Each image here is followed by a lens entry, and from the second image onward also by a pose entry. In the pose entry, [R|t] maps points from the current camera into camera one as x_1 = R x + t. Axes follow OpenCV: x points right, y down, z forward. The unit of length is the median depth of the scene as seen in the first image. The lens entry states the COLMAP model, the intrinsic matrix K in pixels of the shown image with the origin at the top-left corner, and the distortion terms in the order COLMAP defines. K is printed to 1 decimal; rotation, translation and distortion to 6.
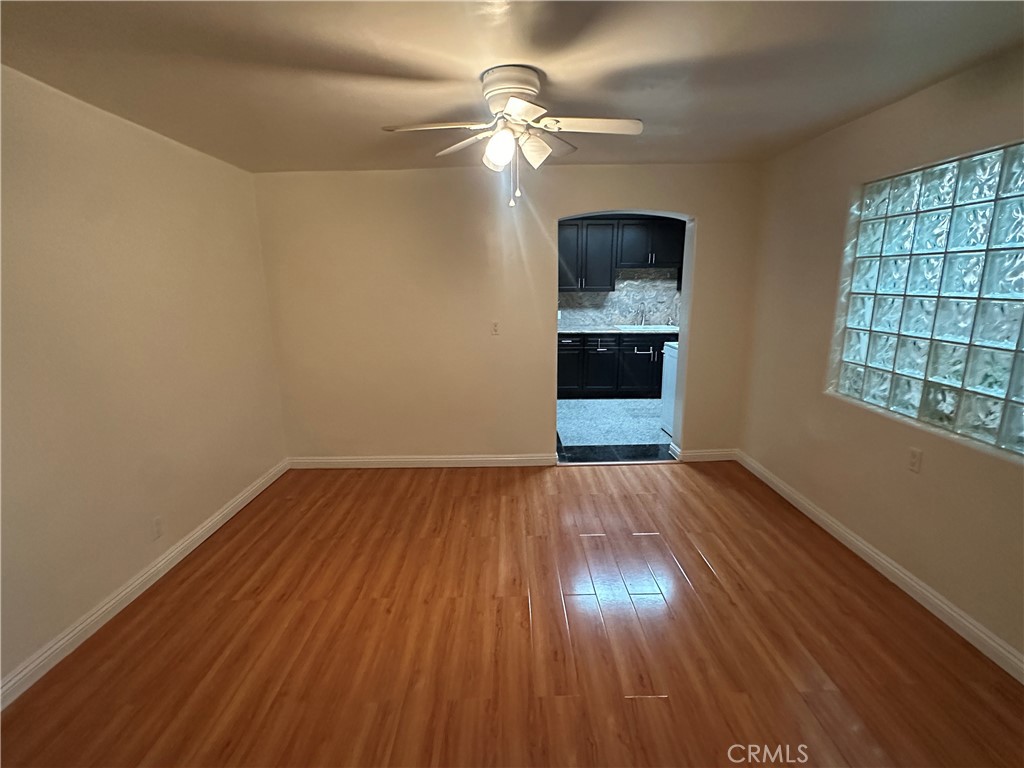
lens RADIAL K [[486.3, 0, 512.4], [0, 486.3, 382.9], [0, 0, 1]] dist [-0.000250, -0.000485]
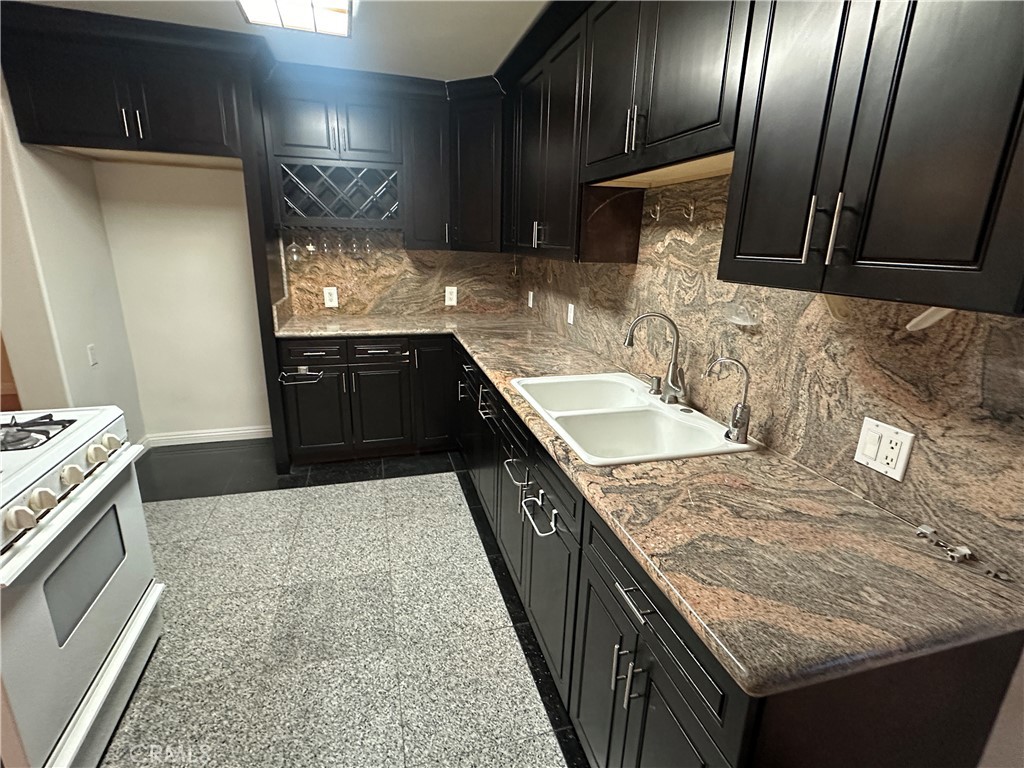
lens RADIAL K [[486.3, 0, 512.2], [0, 486.3, 381.6], [0, 0, 1]] dist [-0.000250, -0.000485]
pose [[0.272394, 0.285666, -0.918802, 0.490021], [-0.237154, 0.945384, 0.223623, -0.168176], [0.932502, 0.156984, 0.325264, 0.834189]]
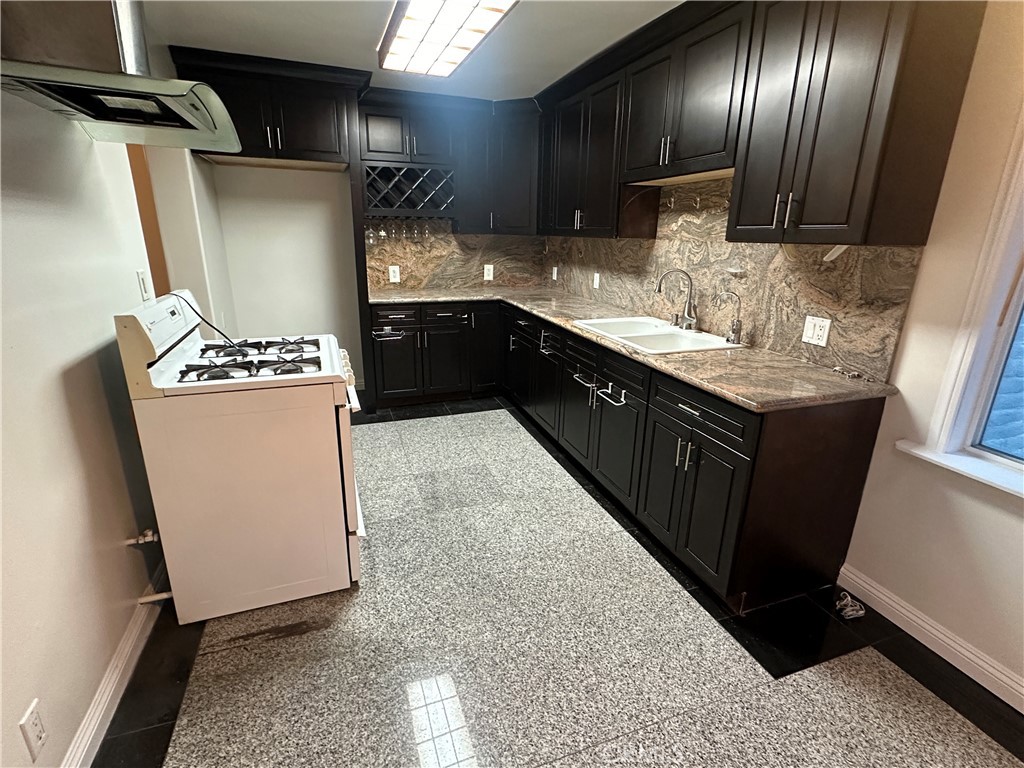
lens RADIAL K [[486.3, 0, 511.0], [0, 486.3, 380.9], [0, 0, 1]] dist [-0.000250, -0.000485]
pose [[0.337217, 0.290503, -0.895485, 0.596419], [-0.222538, 0.948840, 0.224009, -0.135462], [0.914747, 0.123739, 0.384613, 0.720769]]
